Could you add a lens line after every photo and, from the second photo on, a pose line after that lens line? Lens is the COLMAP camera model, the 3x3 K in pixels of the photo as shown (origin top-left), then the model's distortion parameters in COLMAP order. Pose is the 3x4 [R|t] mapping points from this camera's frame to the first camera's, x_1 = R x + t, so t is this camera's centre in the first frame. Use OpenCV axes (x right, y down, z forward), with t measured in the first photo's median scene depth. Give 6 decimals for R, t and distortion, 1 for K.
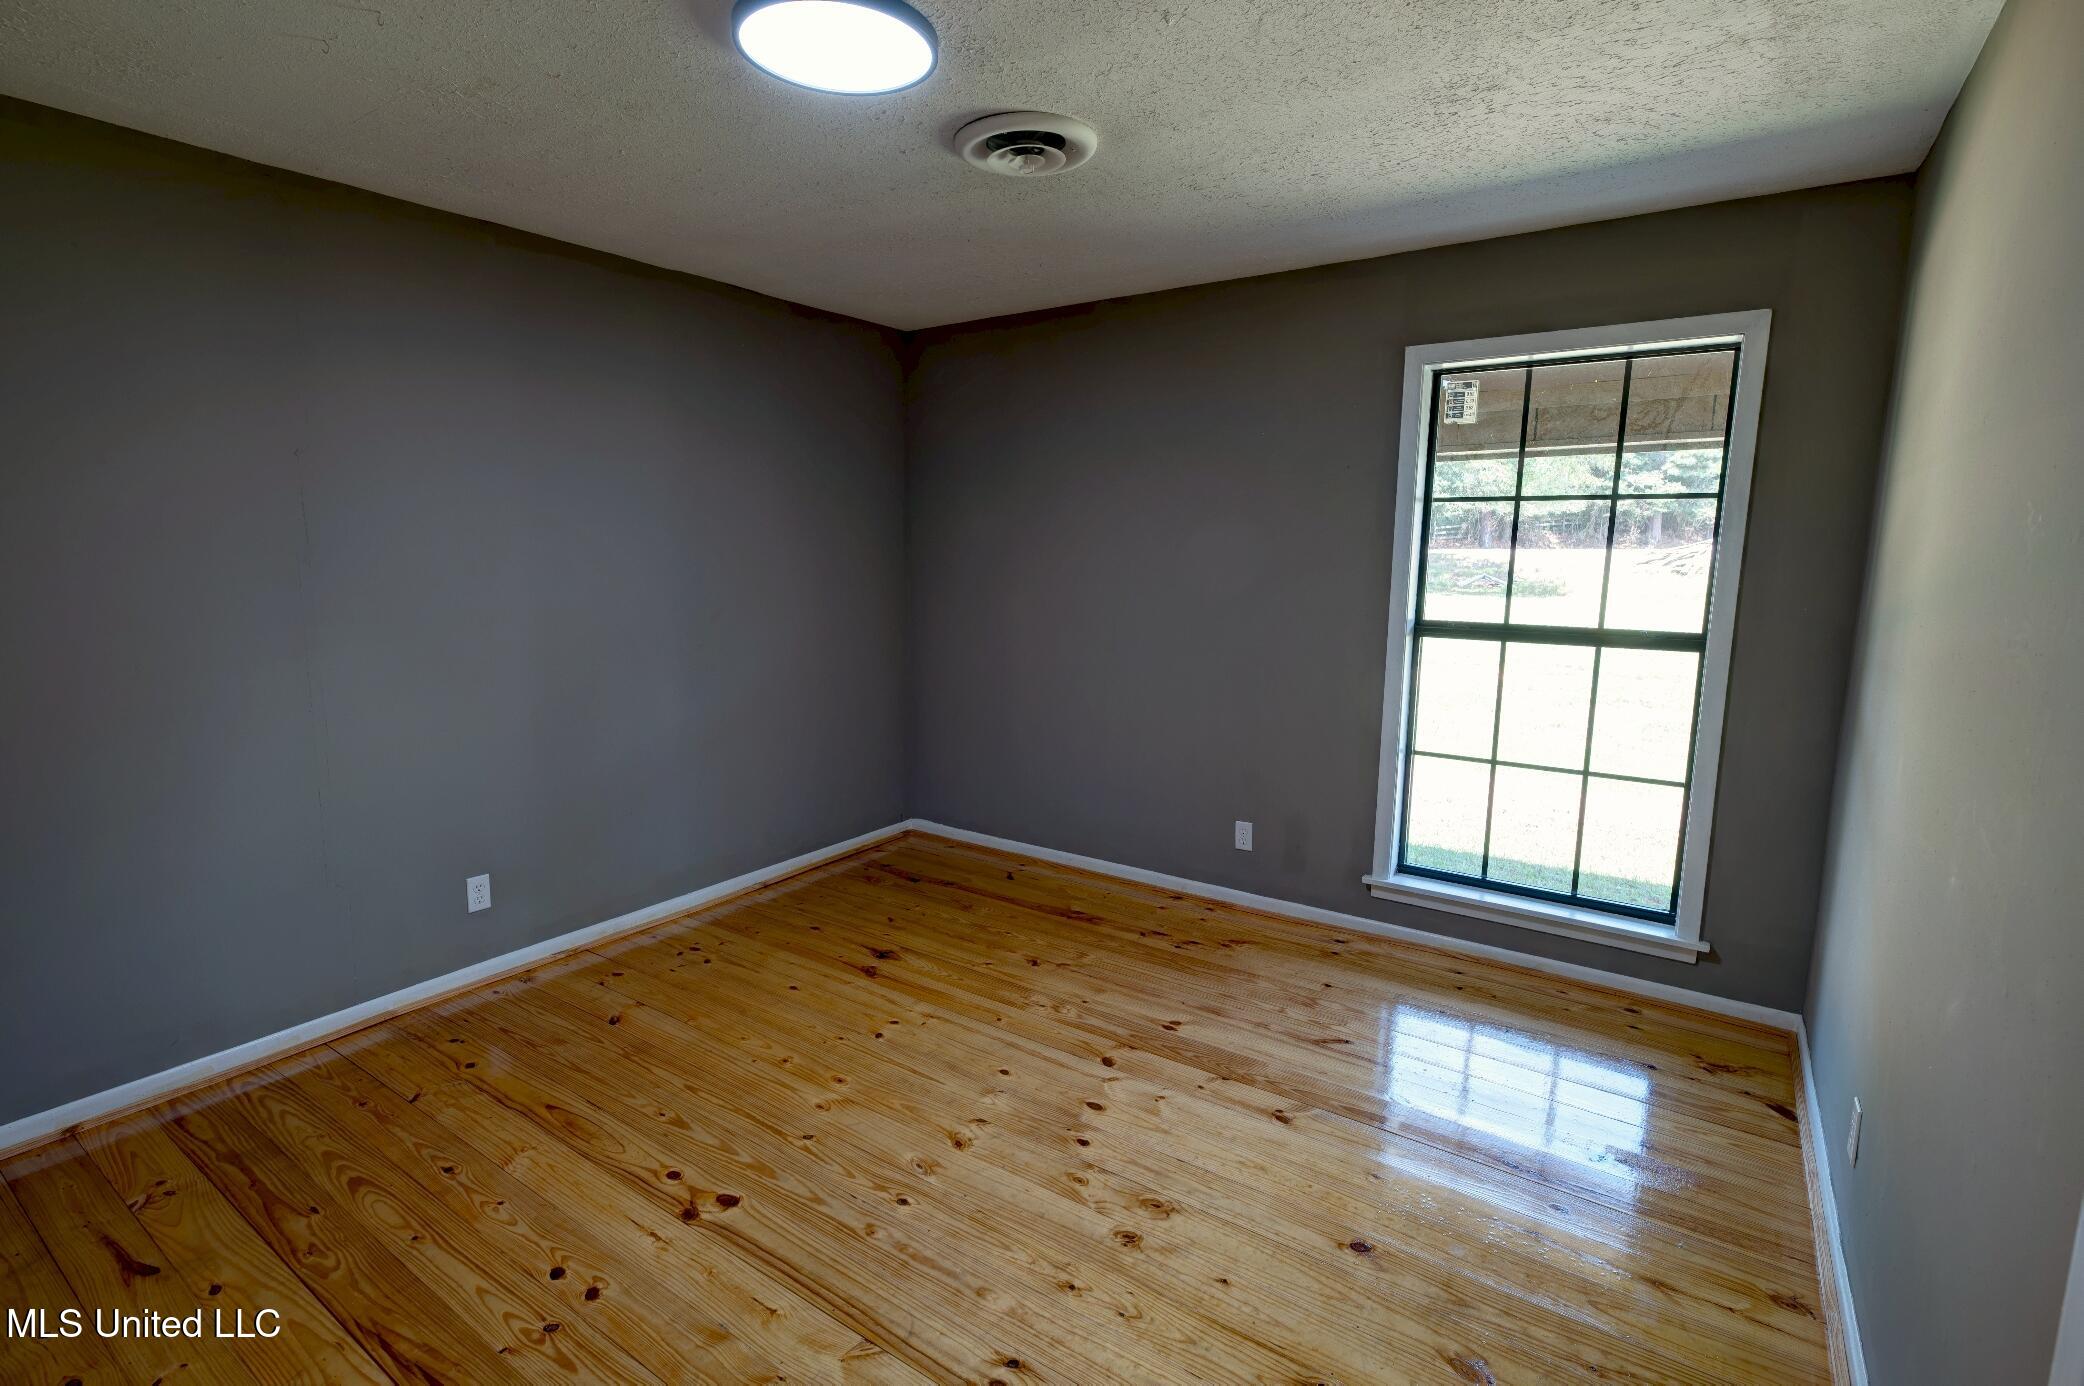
lens RADIAL K [[965.7, 0, 1042.0], [0, 965.7, 693.0], [0, 0, 1]] dist [0.001221, 0.000095]
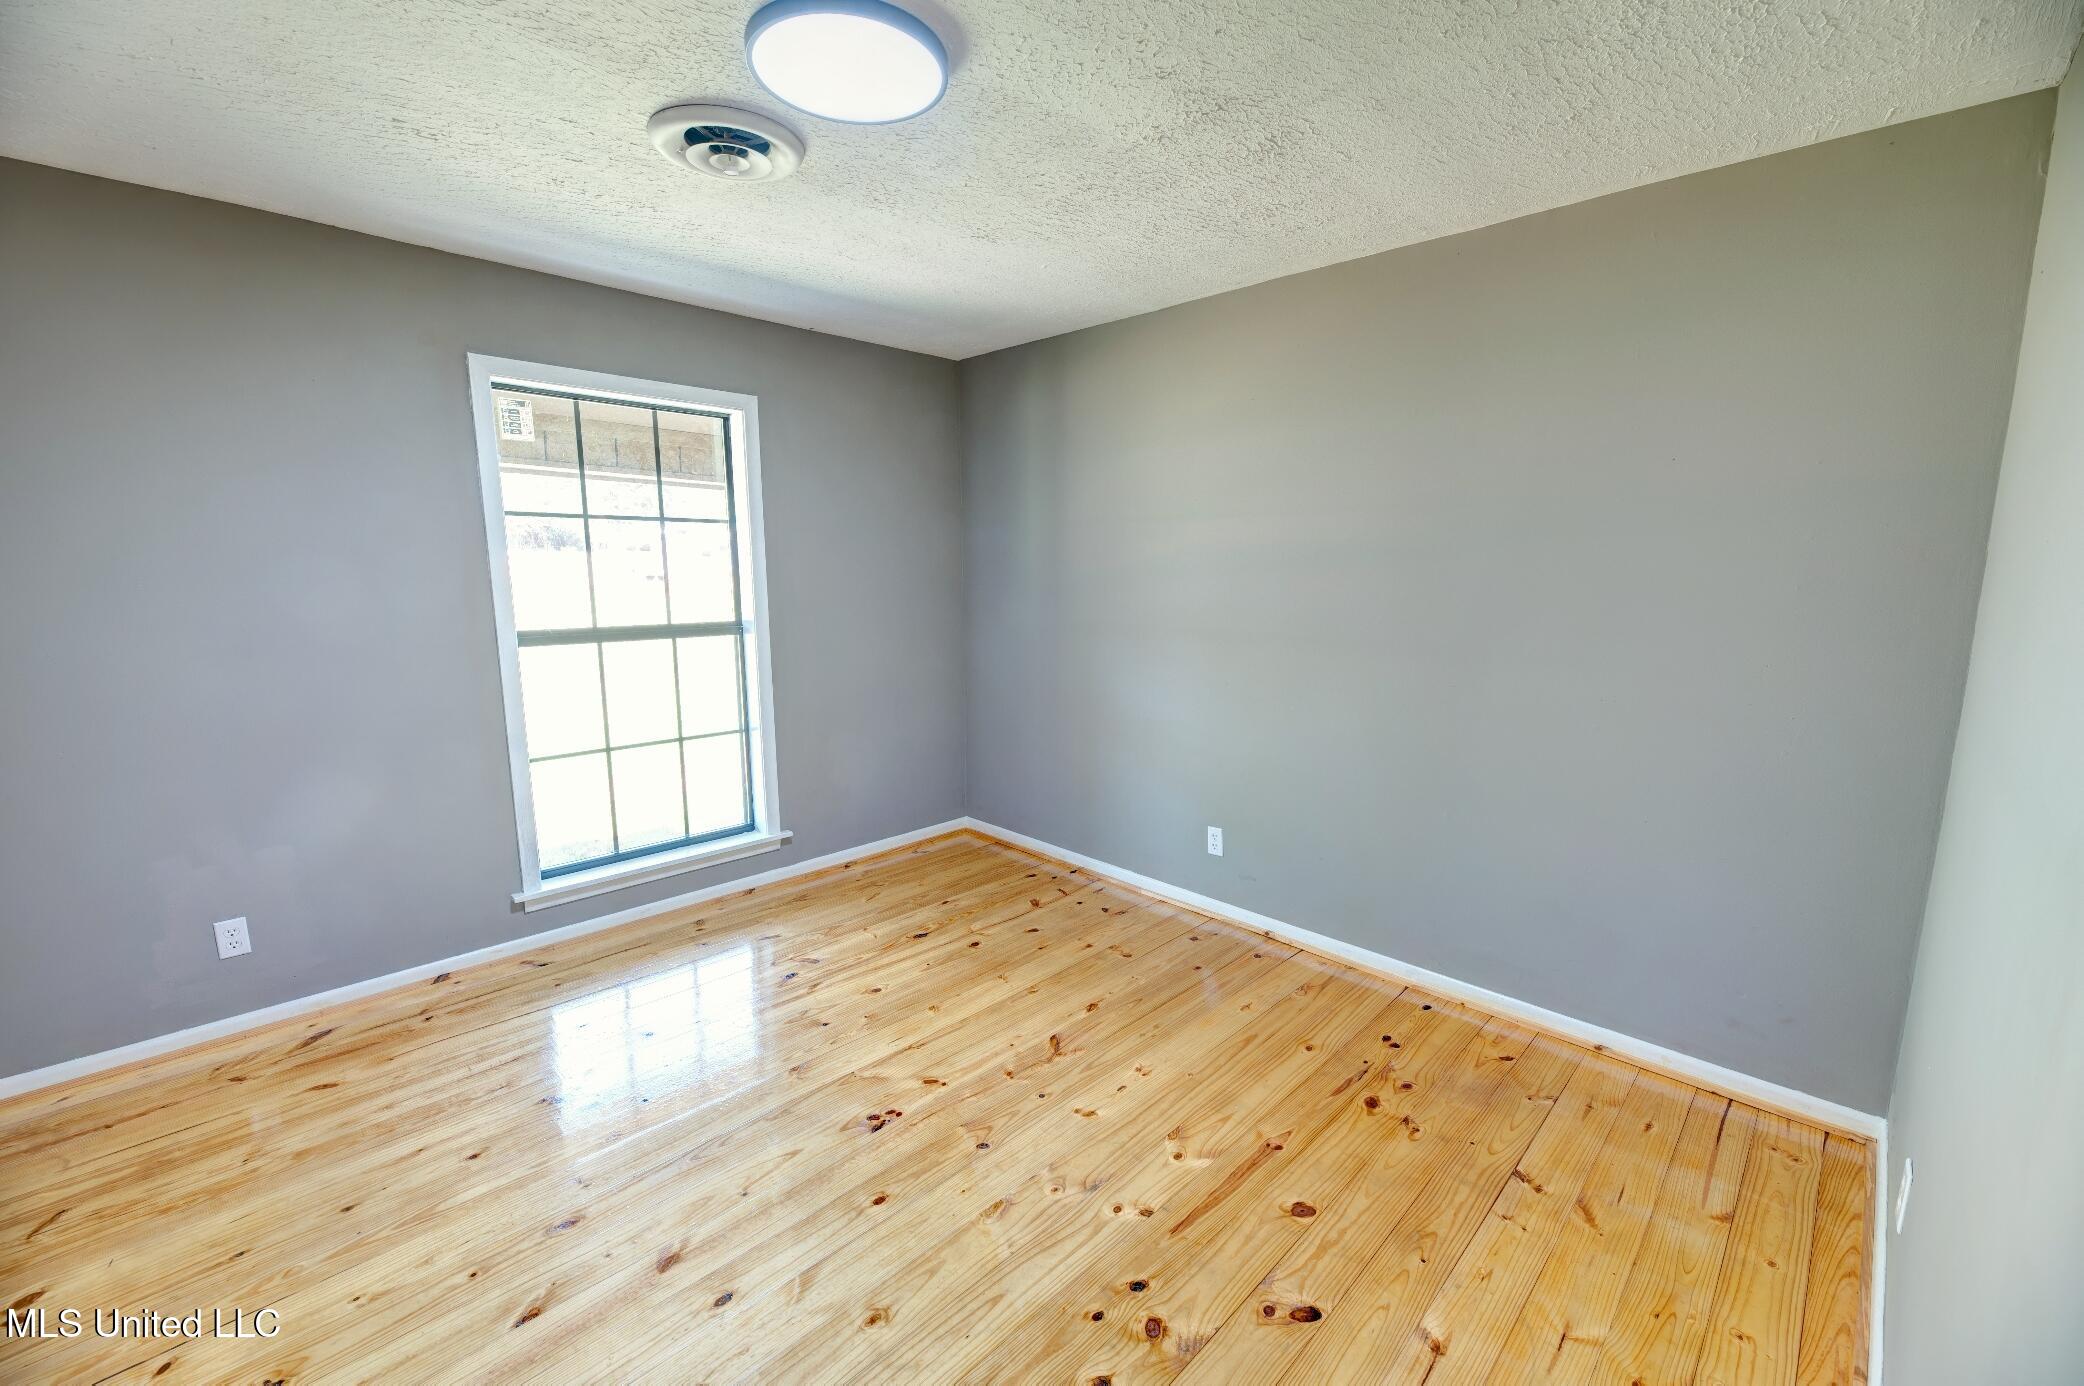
lens RADIAL K [[830.1, 0, 1042.0], [0, 830.1, 693.0], [0, 0, 1]] dist [0.001037, 0.000032]
pose [[0.177907, -0.157951, 0.971288, -0.379904], [0.142243, 0.980796, 0.133443, -0.052005], [-0.973712, 0.114418, 0.196958, 0.310490]]
